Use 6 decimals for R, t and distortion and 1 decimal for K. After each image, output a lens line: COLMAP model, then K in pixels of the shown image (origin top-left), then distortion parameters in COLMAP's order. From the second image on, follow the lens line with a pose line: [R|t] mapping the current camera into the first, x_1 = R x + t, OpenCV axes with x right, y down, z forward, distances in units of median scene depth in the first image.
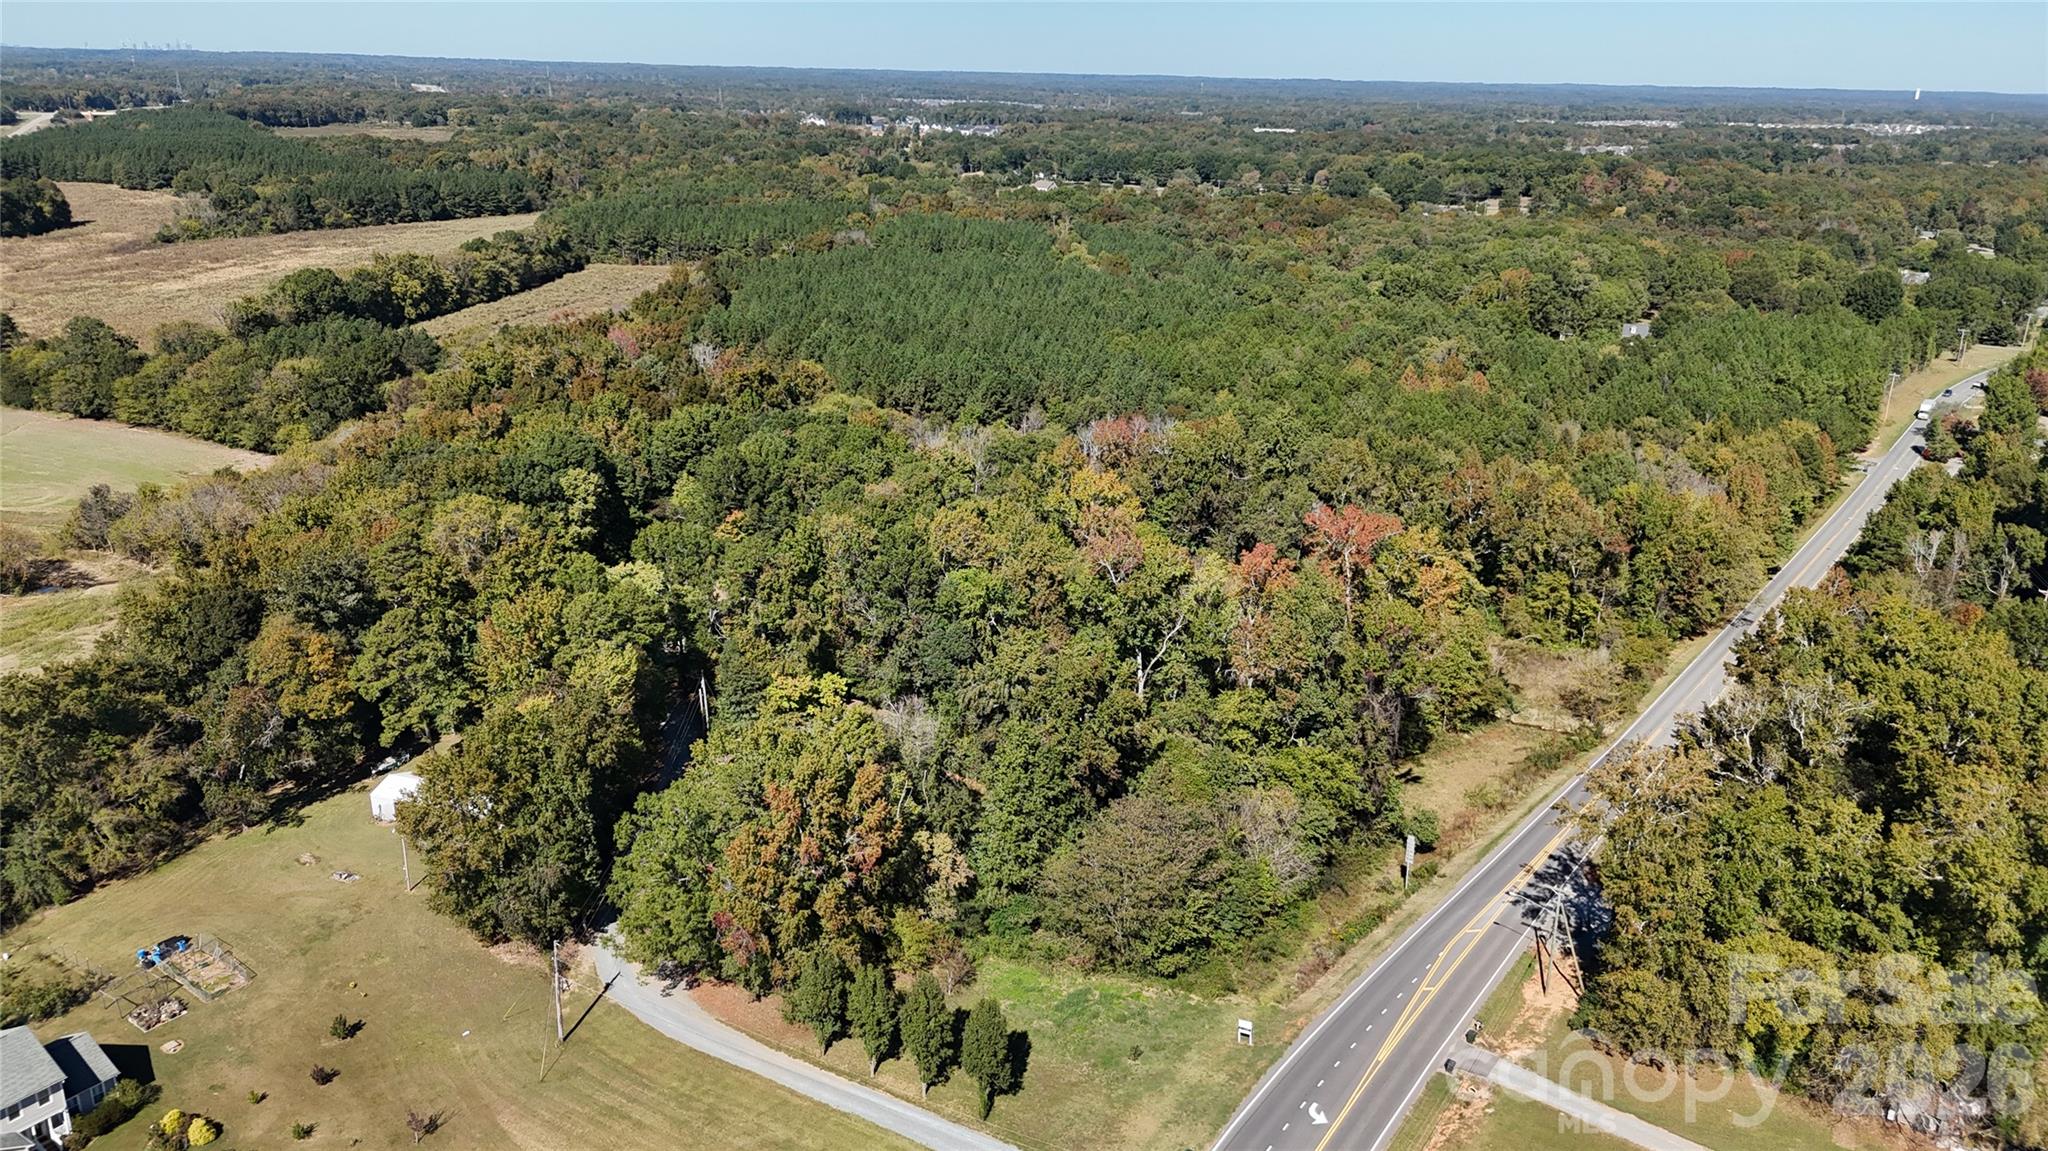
lens RADIAL K [[1523.6, 0, 1038.0], [0, 1523.6, 575.2], [0, 0, 1]] dist [0.068620, -0.066075]
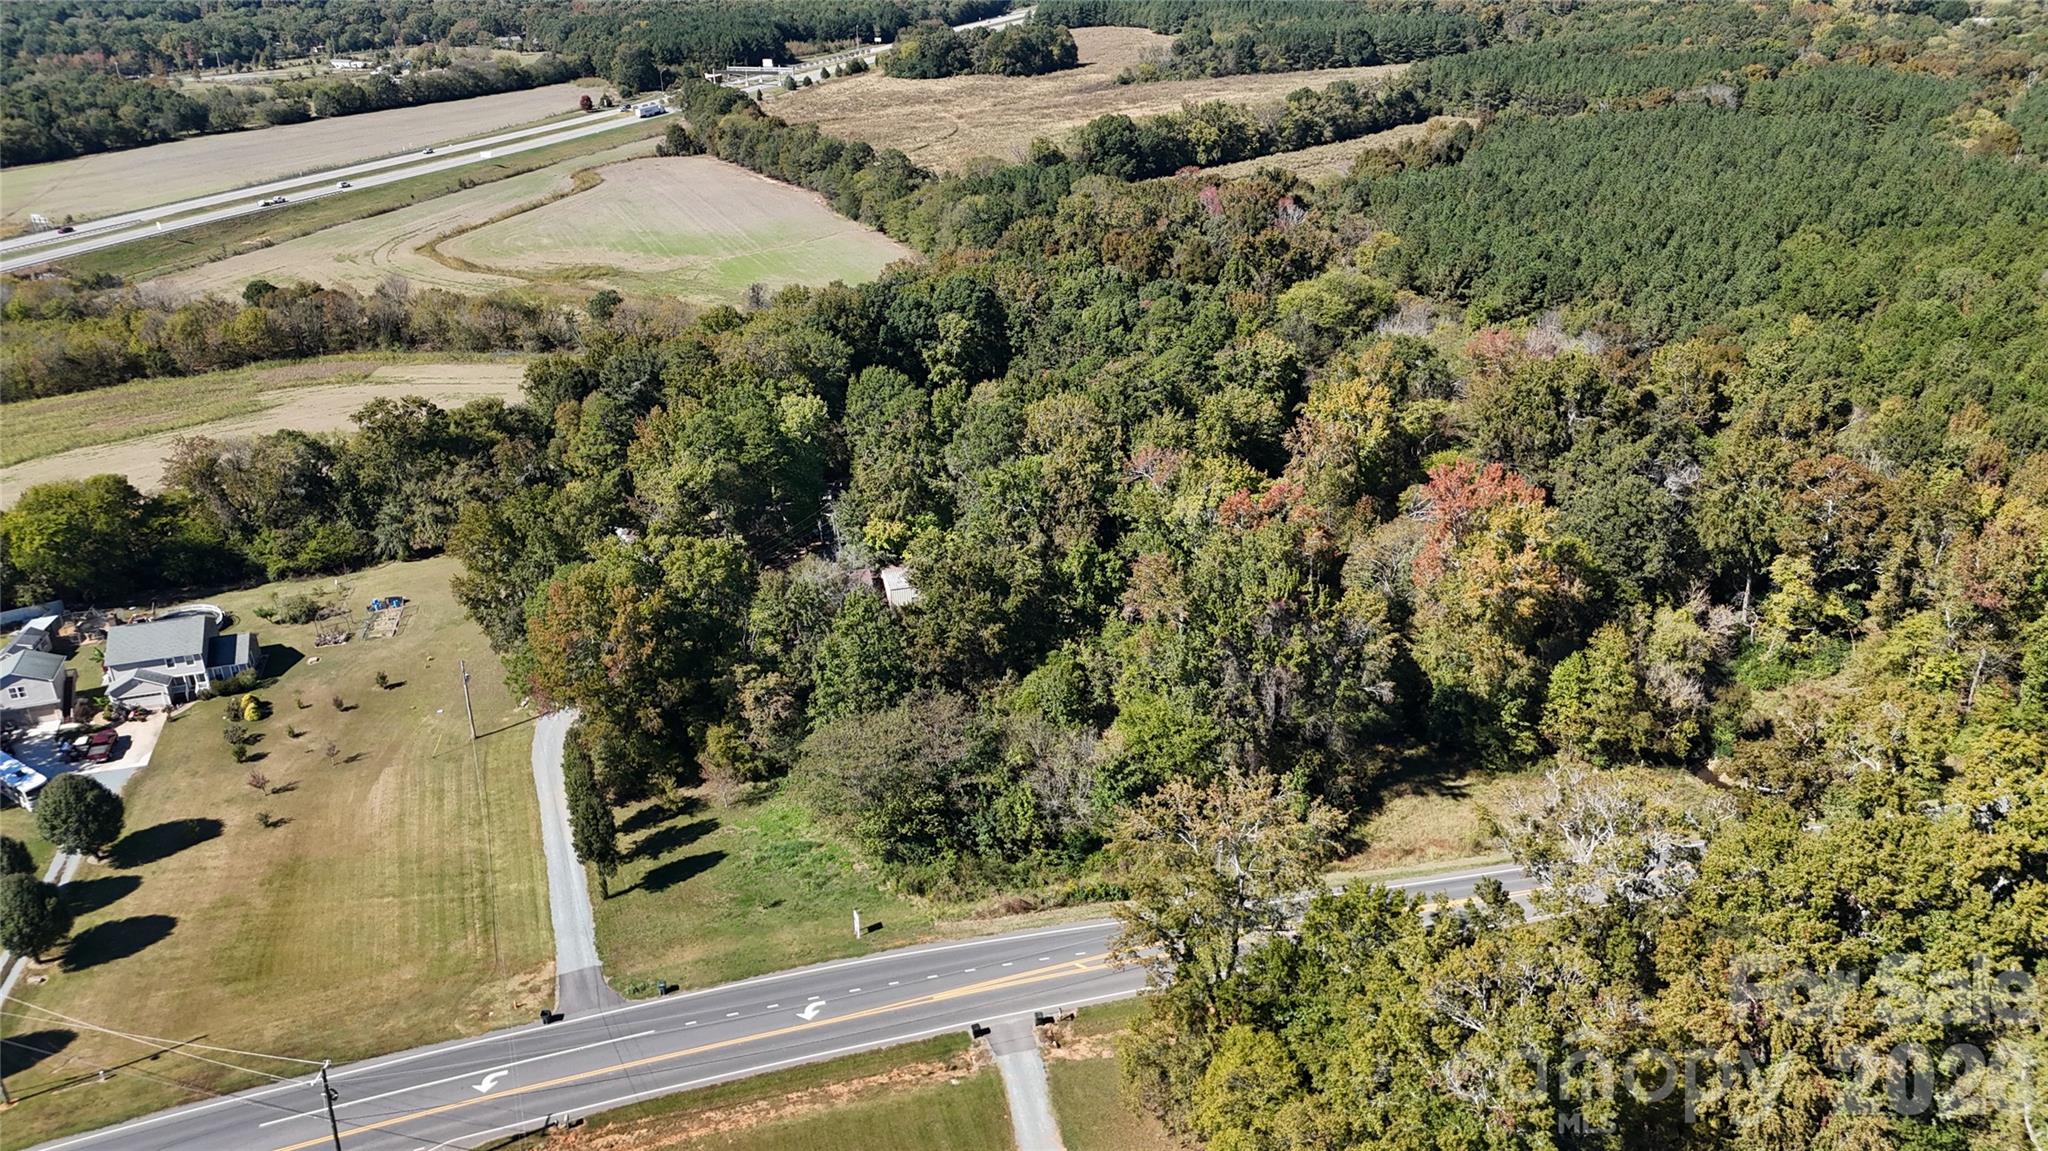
lens RADIAL K [[1523.6, 0, 1038.0], [0, 1523.6, 575.2], [0, 0, 1]] dist [0.068620, -0.066075]
pose [[0.758865, 0.226598, -0.610555, 0.232563], [-0.165541, 0.973839, 0.155673, -0.032688], [0.629857, -0.017063, 0.776523, 0.080399]]
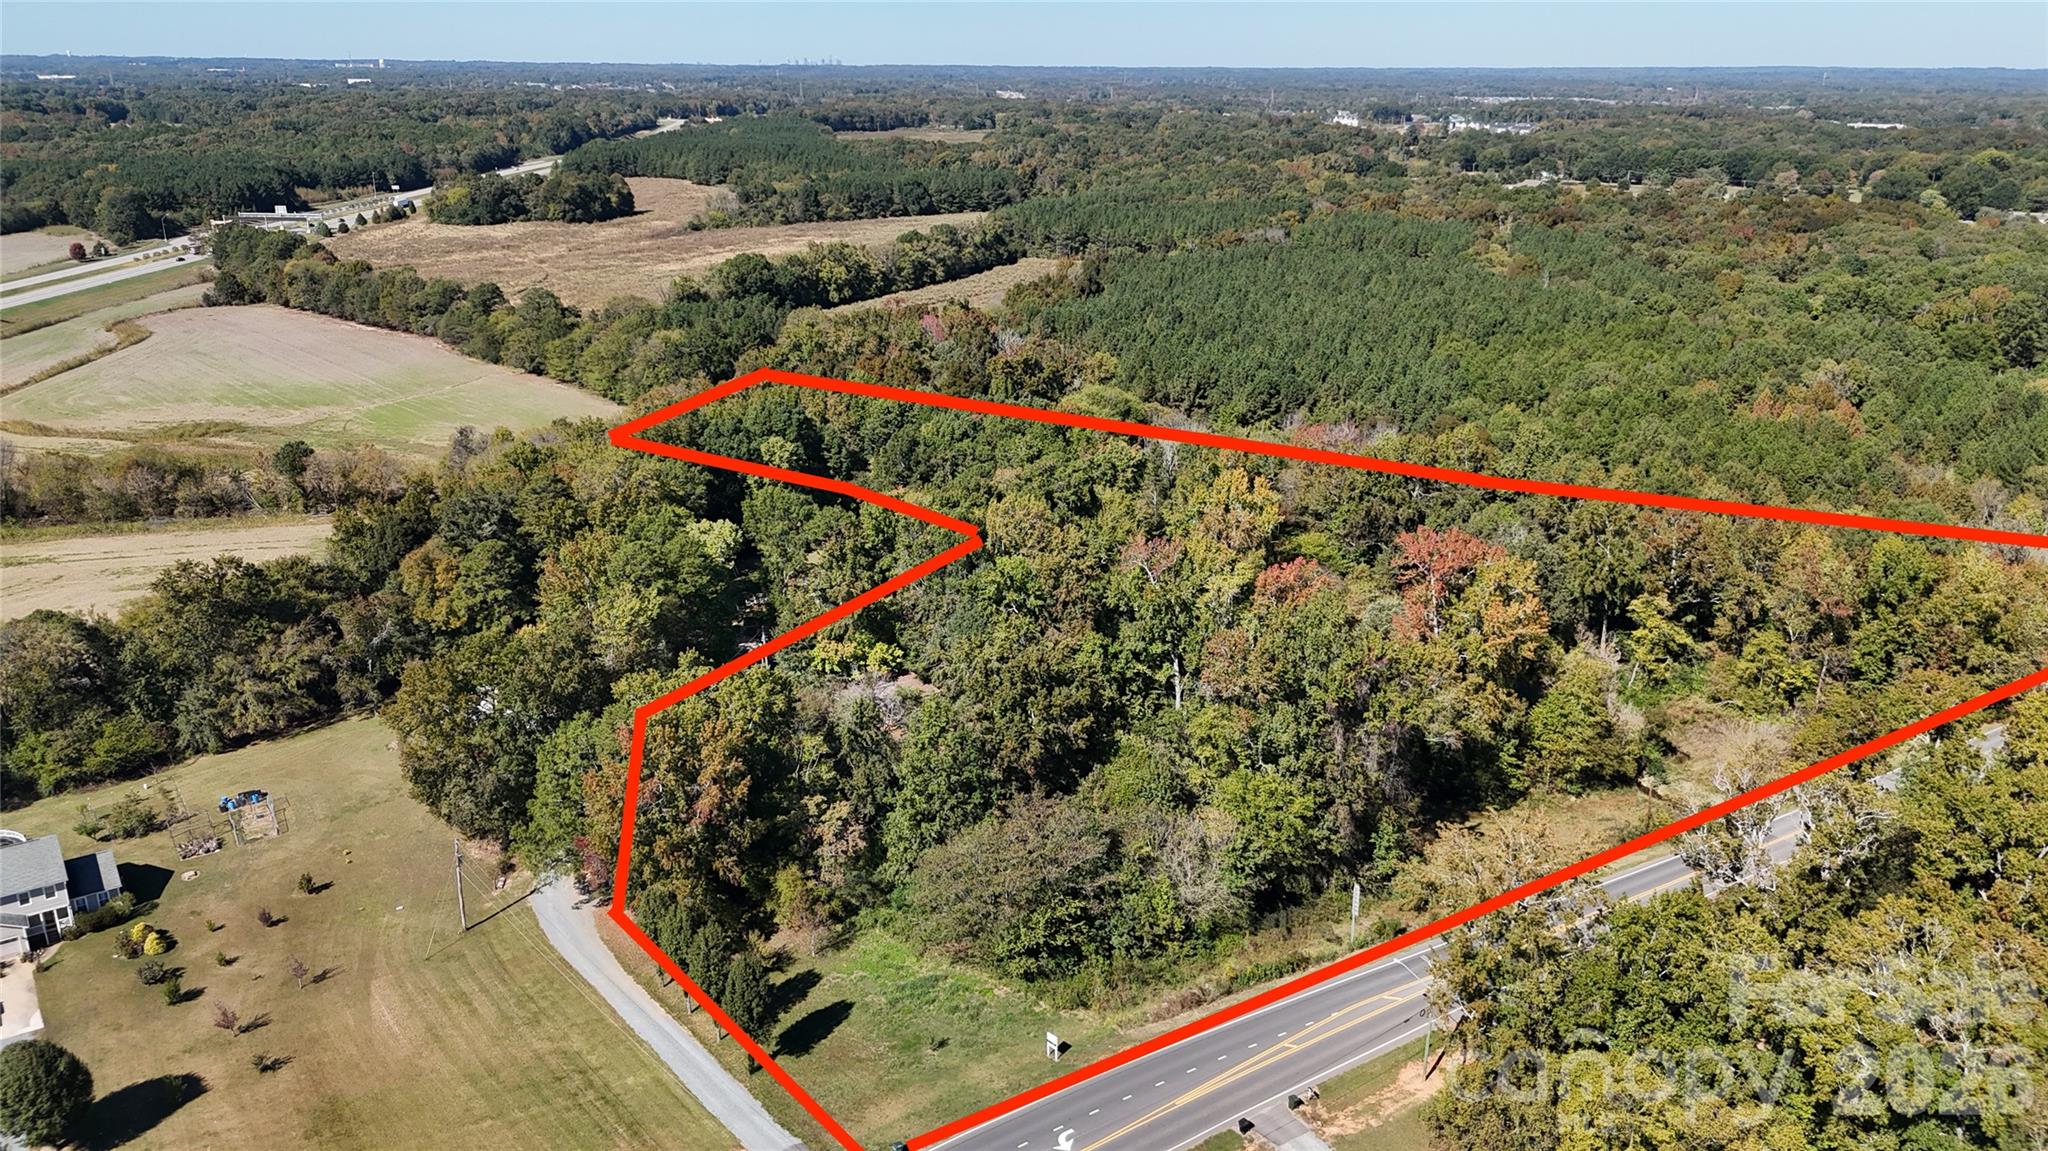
lens RADIAL K [[1523.6, 0, 1038.0], [0, 1523.6, 575.2], [0, 0, 1]] dist [0.068620, -0.066075]
pose [[0.934573, 0.097914, -0.342033, 0.123596], [-0.098241, 0.995027, 0.016414, -0.003786], [0.341939, 0.018262, 0.939545, 0.023596]]
